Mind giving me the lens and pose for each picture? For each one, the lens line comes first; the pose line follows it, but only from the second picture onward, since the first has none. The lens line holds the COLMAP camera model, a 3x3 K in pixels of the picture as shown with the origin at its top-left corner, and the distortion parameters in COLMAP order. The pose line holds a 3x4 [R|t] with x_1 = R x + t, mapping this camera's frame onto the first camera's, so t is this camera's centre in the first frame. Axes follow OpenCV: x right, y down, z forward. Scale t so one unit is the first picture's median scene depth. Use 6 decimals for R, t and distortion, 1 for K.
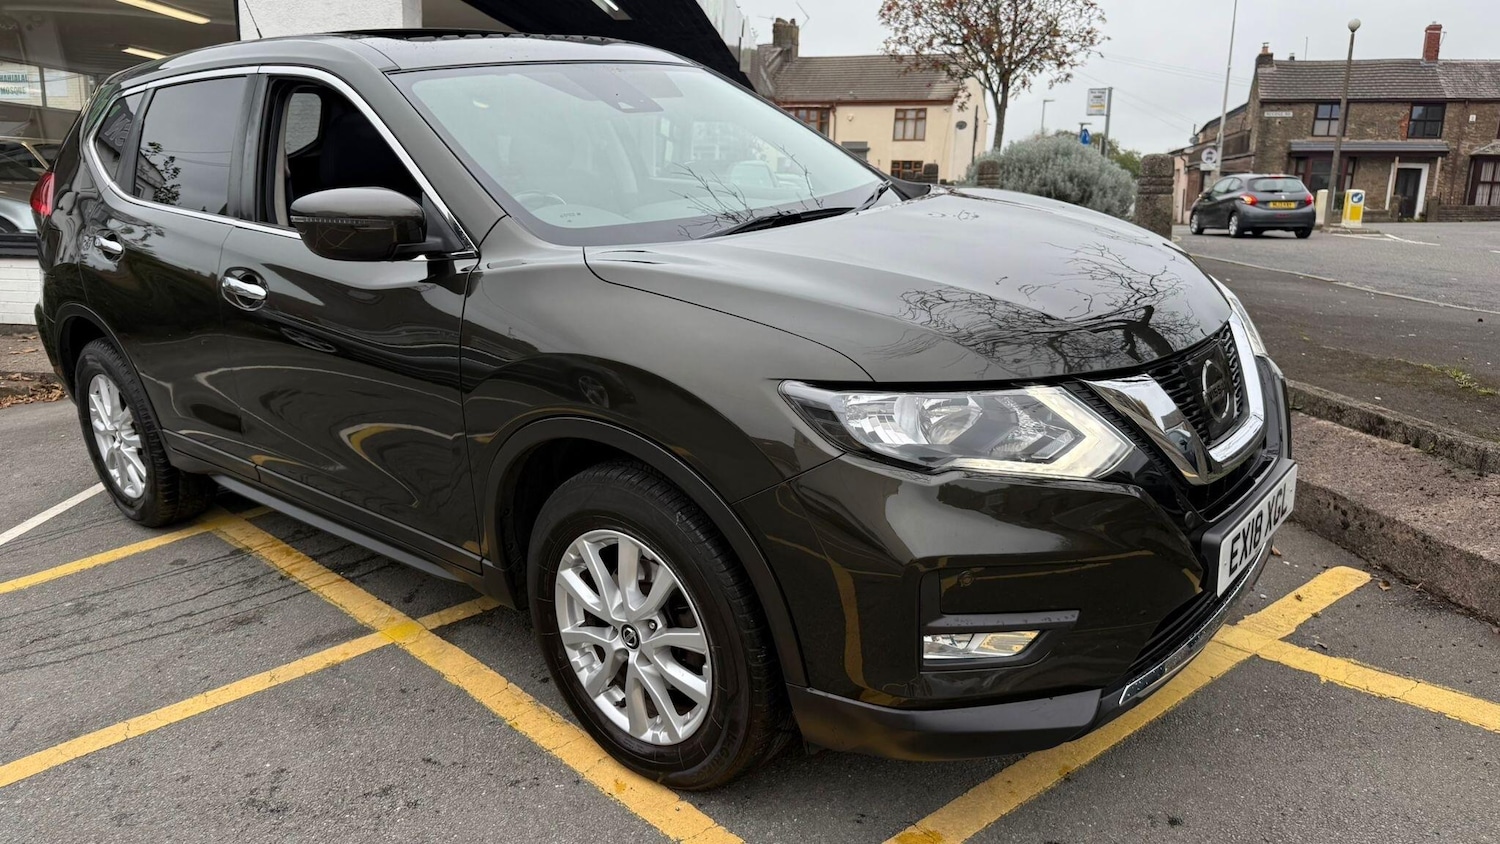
lens RADIAL K [[1099.1, 0, 751.5], [0, 1099.1, 428.6], [0, 0, 1]] dist [-0.000501, -0.006558]
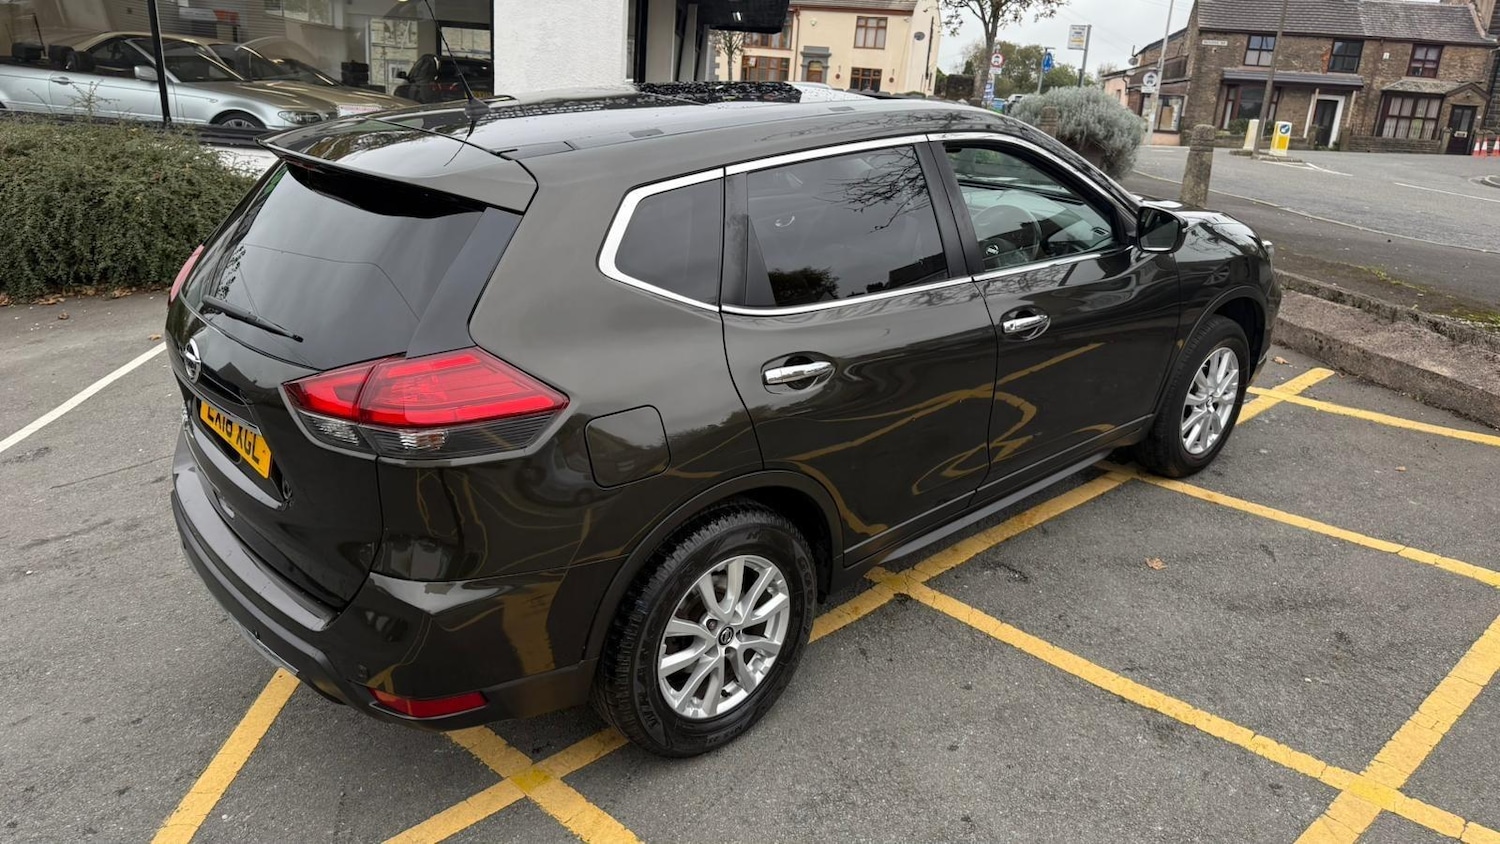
lens RADIAL K [[1108.9, 0, 756.6], [0, 1108.9, 425.7], [0, 0, 1]] dist [0.013457, -0.021137]
pose [[0.996055, 0.020356, 0.086370, -0.106942], [-0.027646, 0.996077, 0.084066, 0.016266], [-0.084320, -0.086122, 0.992710, -0.149698]]
